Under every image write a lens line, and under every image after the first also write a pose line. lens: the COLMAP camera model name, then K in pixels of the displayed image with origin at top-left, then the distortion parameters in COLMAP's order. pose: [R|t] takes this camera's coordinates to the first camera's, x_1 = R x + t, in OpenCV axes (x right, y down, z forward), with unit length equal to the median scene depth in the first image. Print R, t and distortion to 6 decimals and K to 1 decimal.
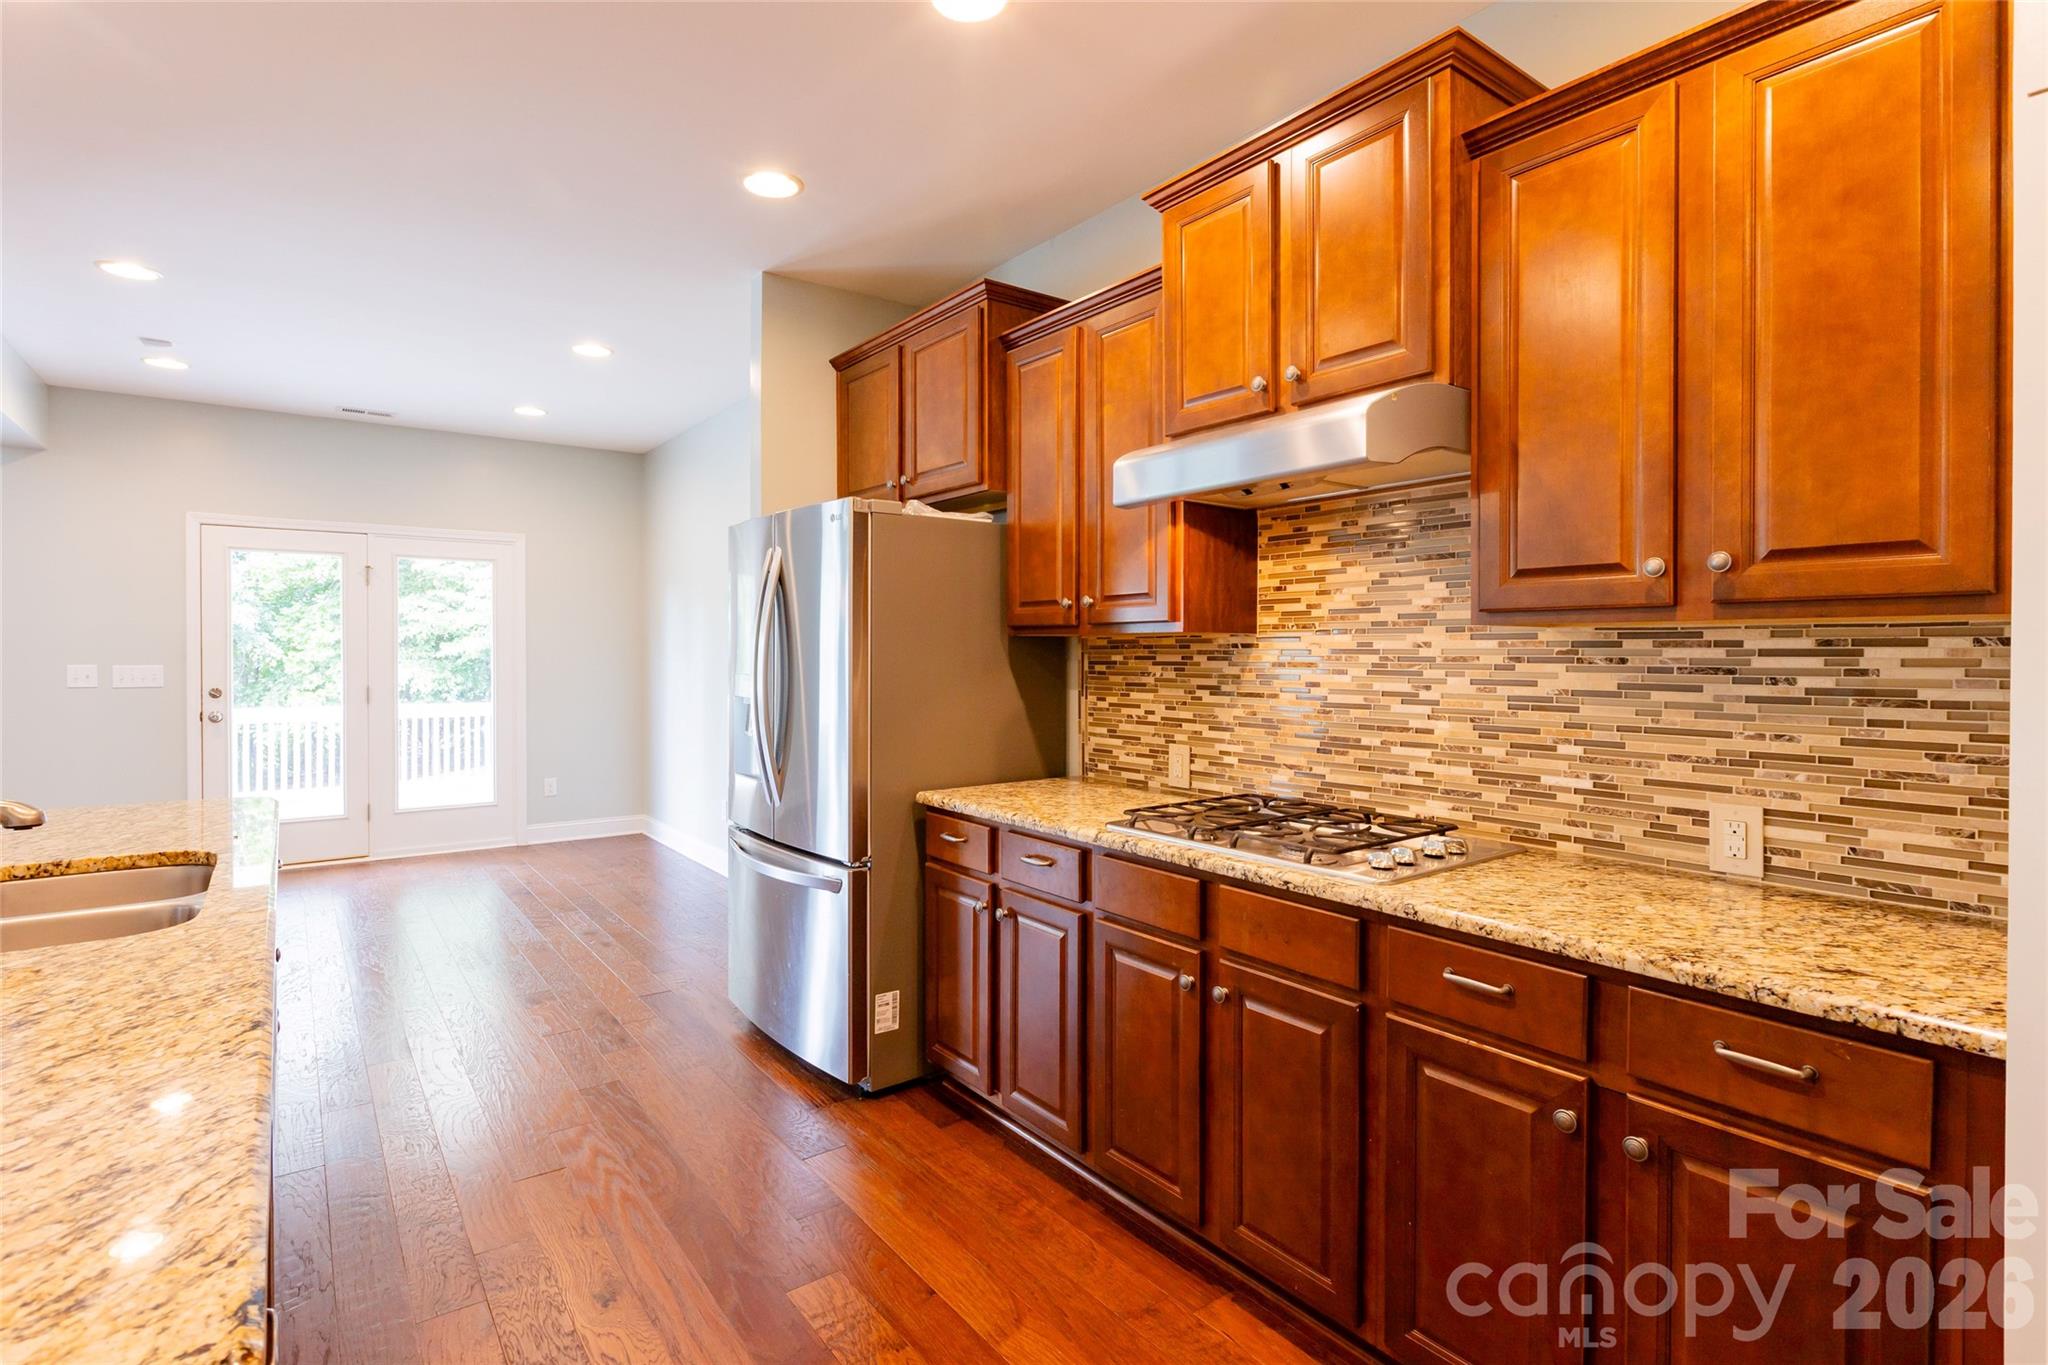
lens RADIAL K [[989.8, 0, 1013.6], [0, 989.8, 662.5], [0, 0, 1]] dist [-0.005590, 0.000444]
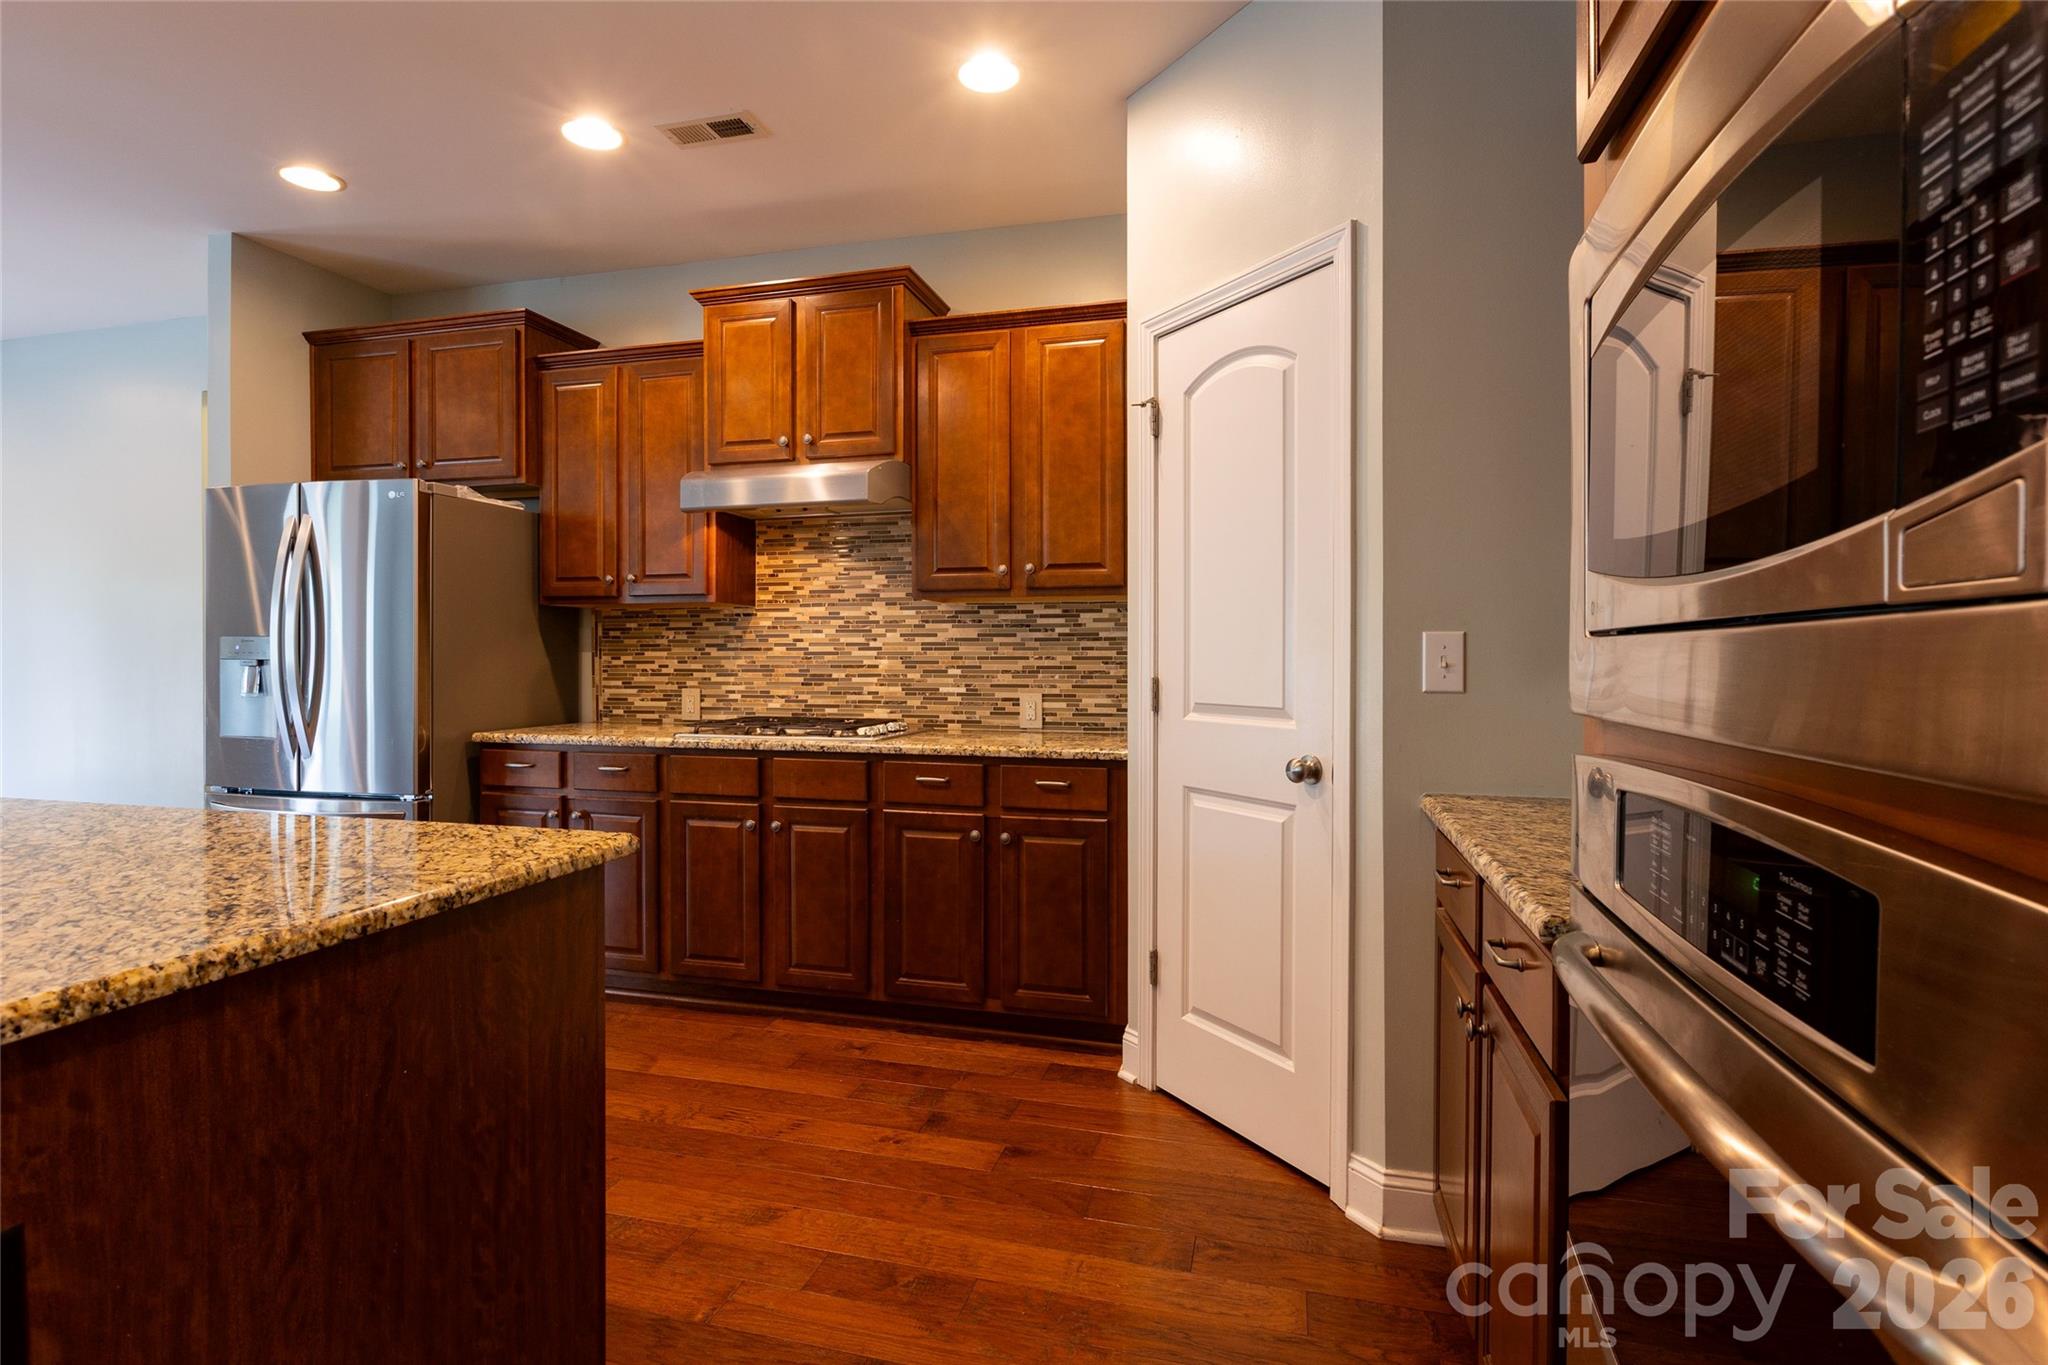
lens RADIAL K [[989.8, 0, 1017.9], [0, 989.8, 669.9], [0, 0, 1]] dist [-0.005590, 0.000444]
pose [[0.783290, -0.008574, 0.621597, -0.433012], [0.007052, 0.999963, 0.004907, 0.073016], [-0.621616, 0.000540, 0.783322, -0.446511]]
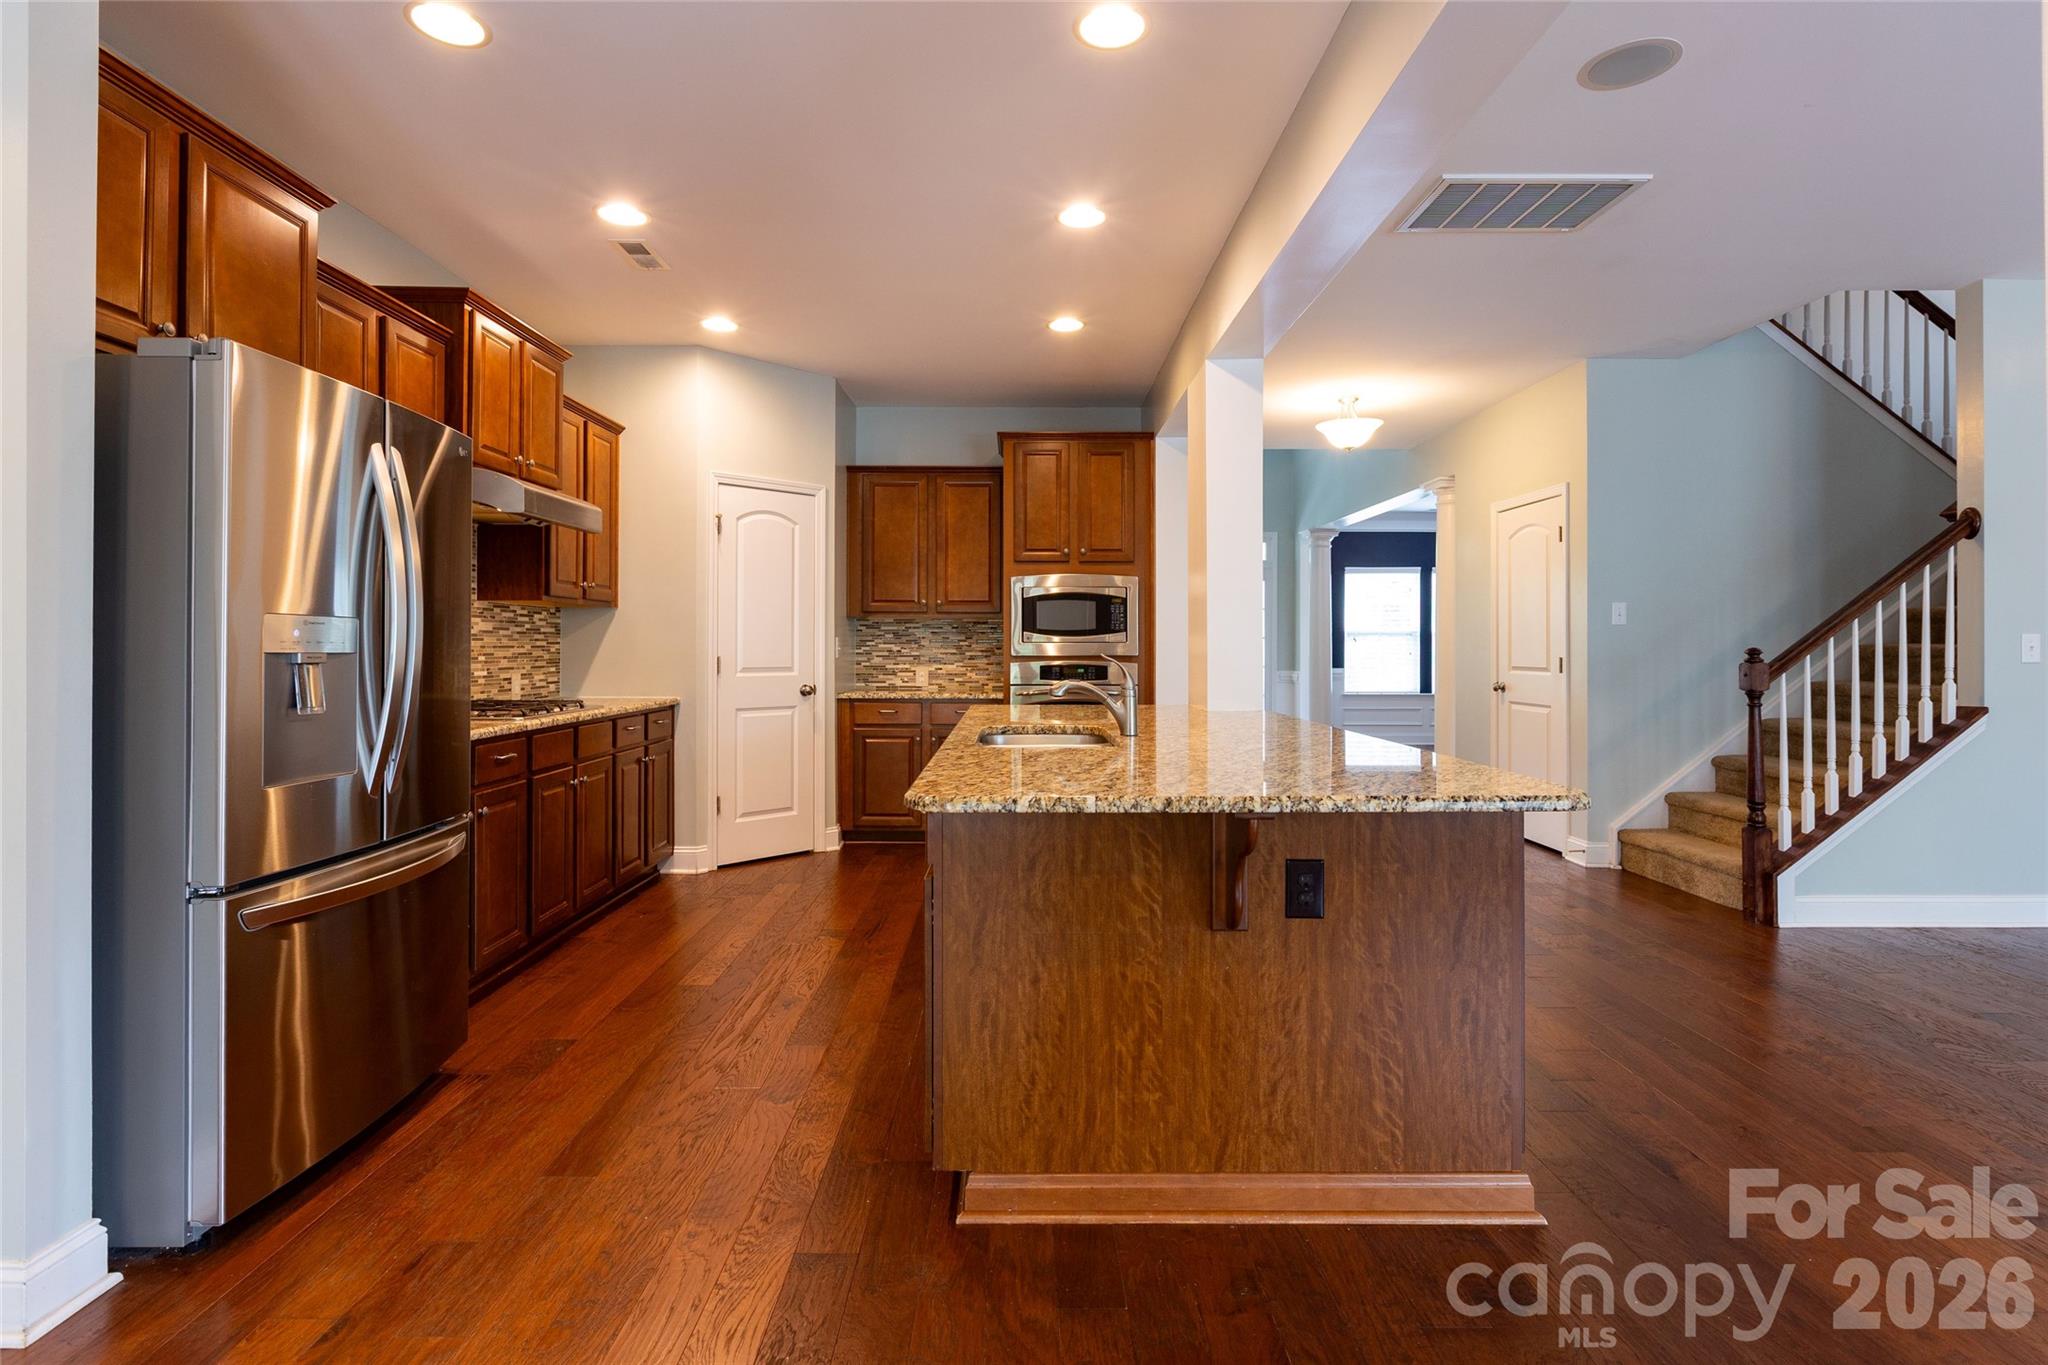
lens RADIAL K [[989.8, 0, 1012.8], [0, 989.8, 644.3], [0, 0, 1]] dist [-0.005590, 0.000444]
pose [[-0.803617, -0.001816, 0.595144, -1.540527], [0.004548, 0.999947, 0.009194, 0.040935], [-0.595129, 0.010095, -0.803567, 1.916688]]
